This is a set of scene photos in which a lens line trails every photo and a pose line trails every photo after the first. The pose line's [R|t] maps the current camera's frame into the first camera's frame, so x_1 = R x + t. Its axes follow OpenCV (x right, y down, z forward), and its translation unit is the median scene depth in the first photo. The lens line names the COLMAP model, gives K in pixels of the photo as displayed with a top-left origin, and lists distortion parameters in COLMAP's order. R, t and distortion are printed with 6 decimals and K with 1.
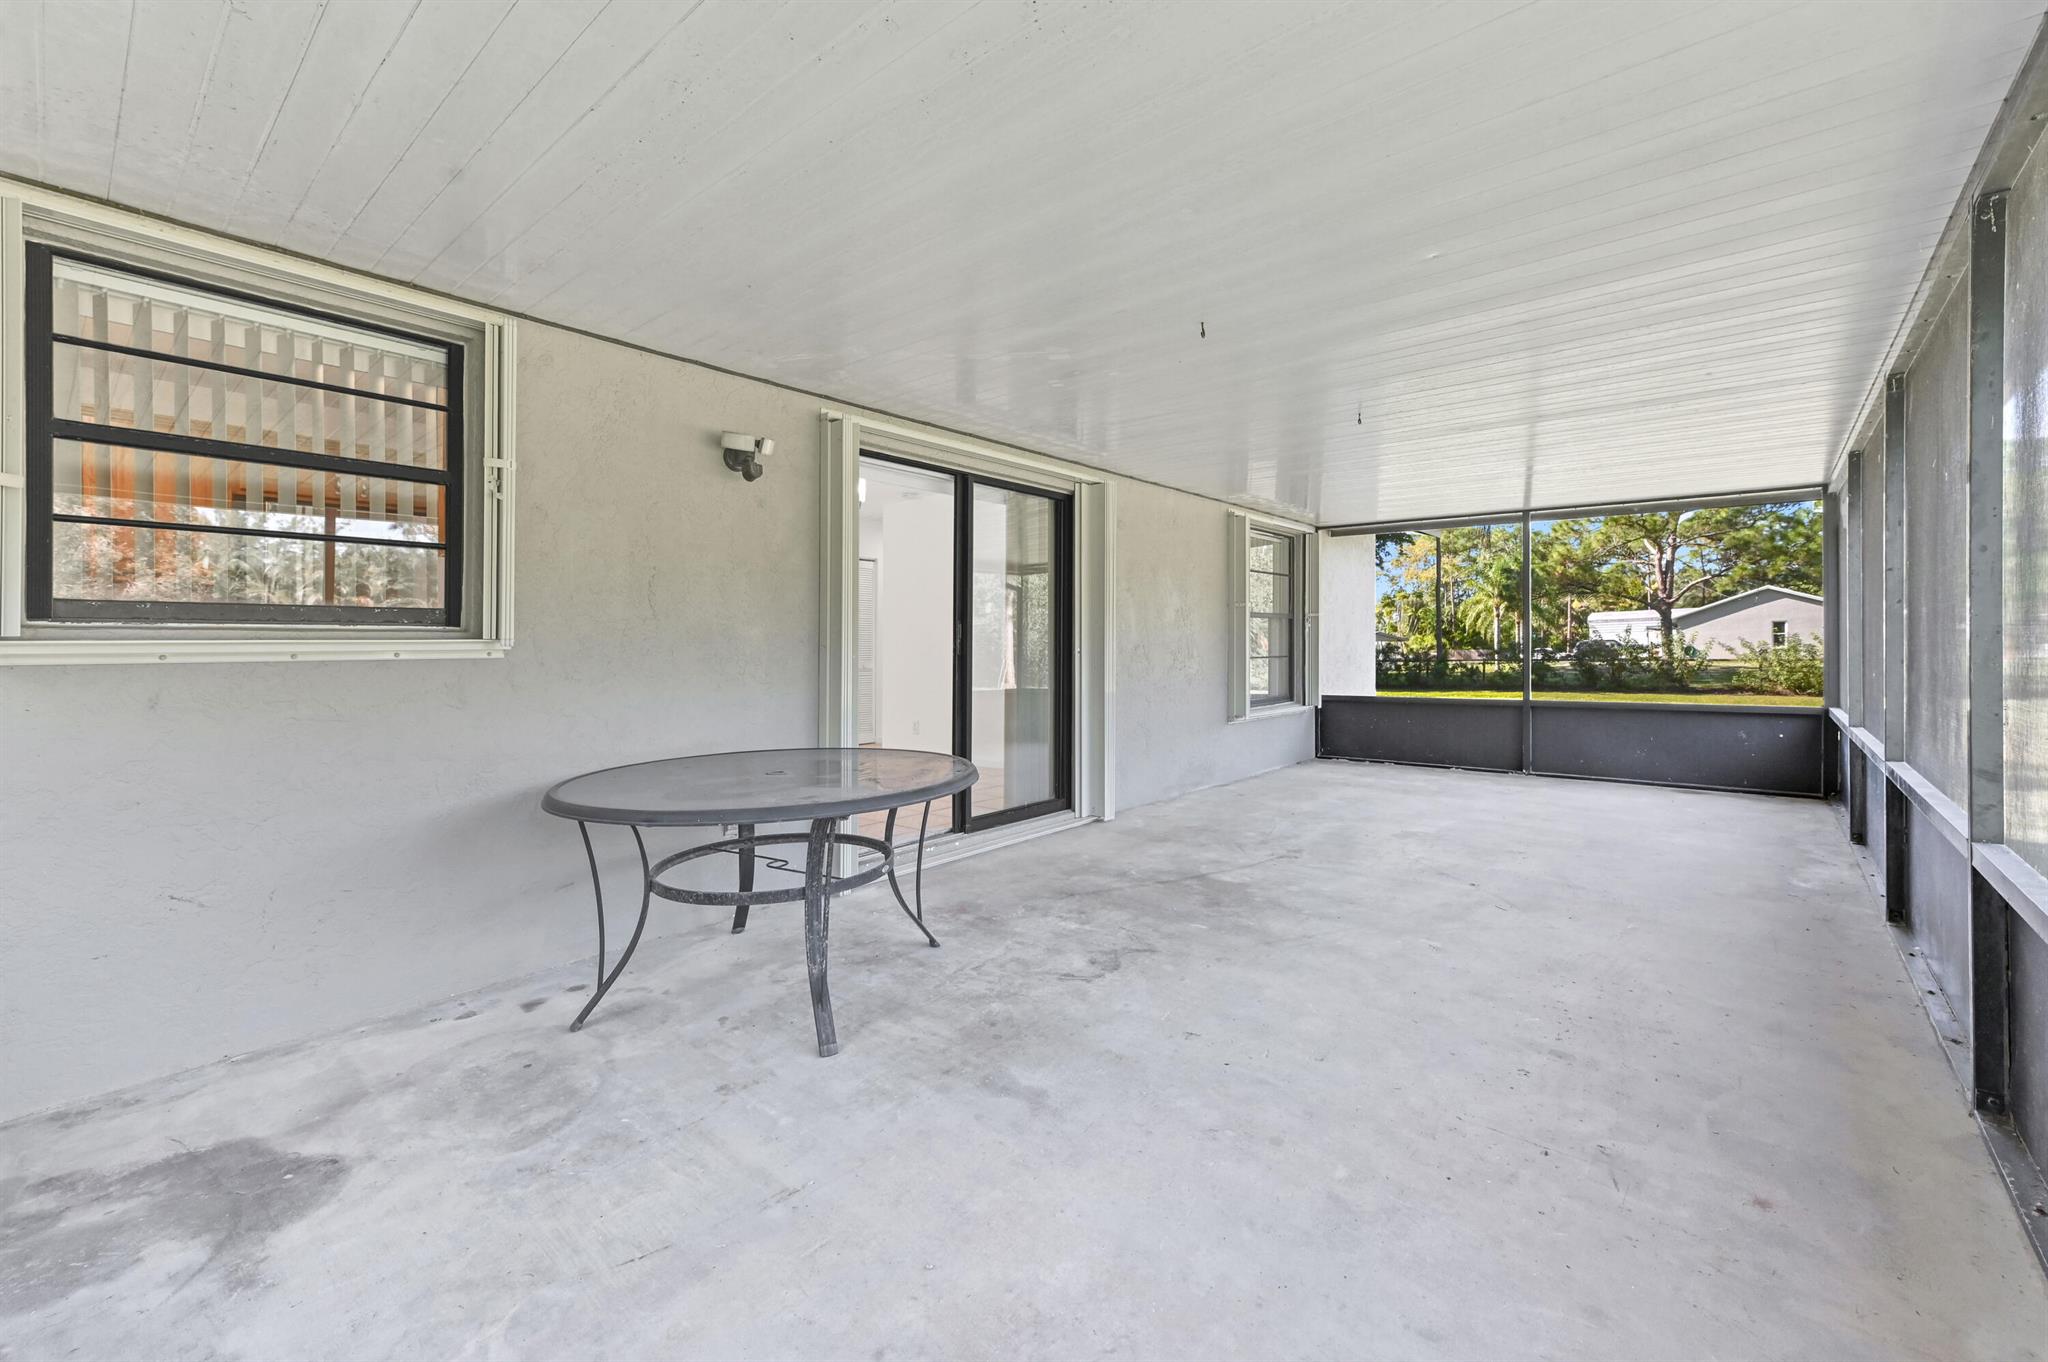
lens RADIAL K [[811.4, 0, 1018.4], [0, 811.4, 671.7], [0, 0, 1]] dist [0.015571, 0.000108]
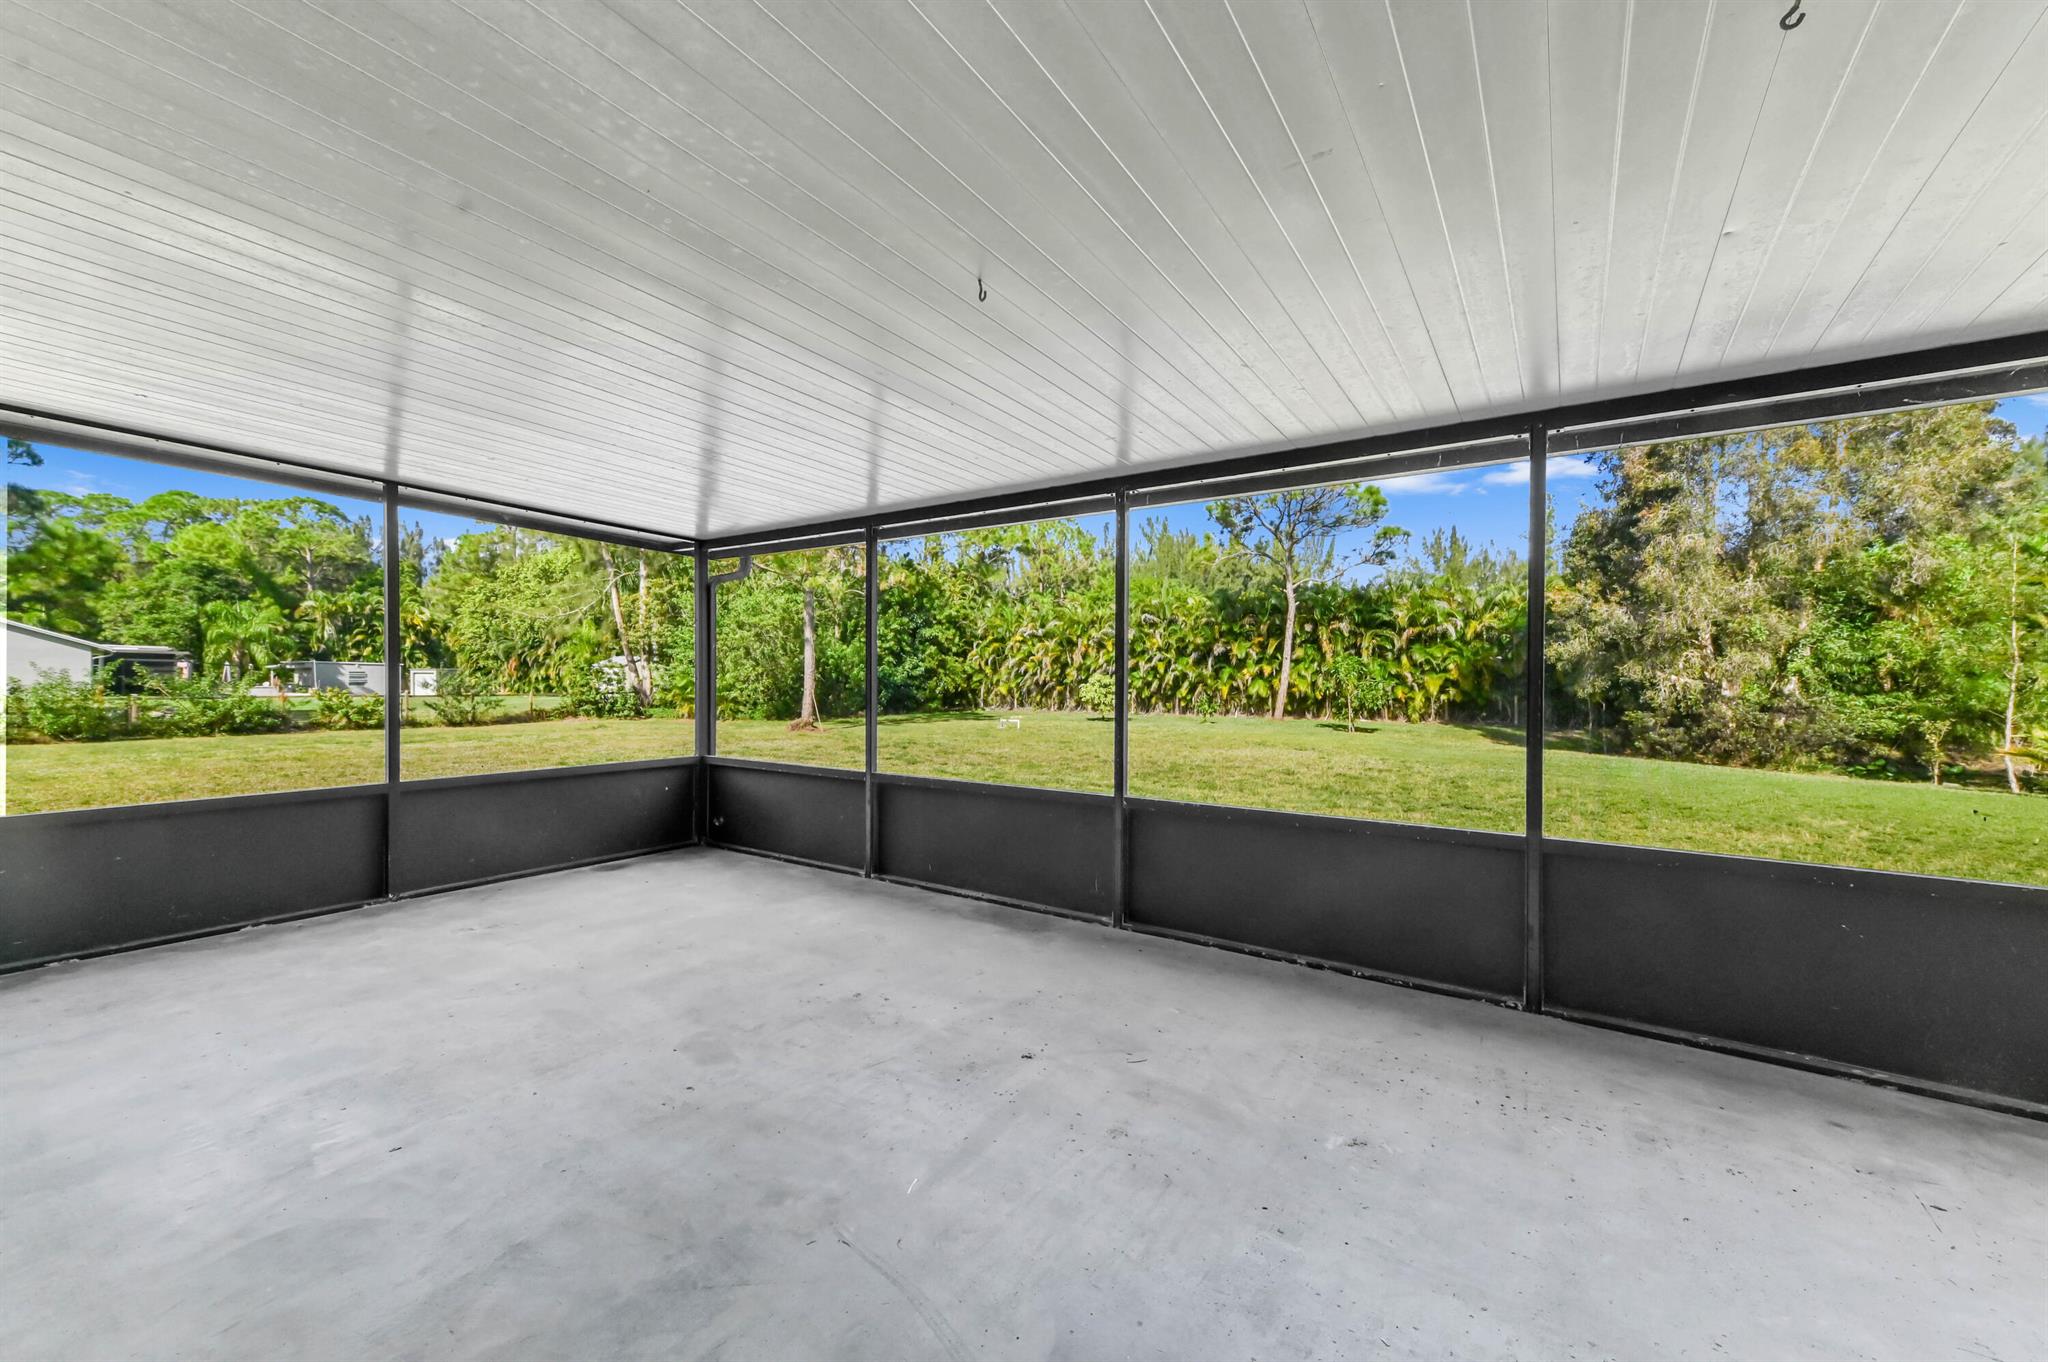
lens RADIAL K [[811.4, 0, 1018.4], [0, 811.4, 671.7], [0, 0, 1]] dist [0.015571, 0.000108]
pose [[-0.131712, 0.012511, 0.991209, -0.155932], [0.028535, 0.999554, -0.008825, -0.071204], [-0.990877, 0.027122, -0.132010, 1.369787]]
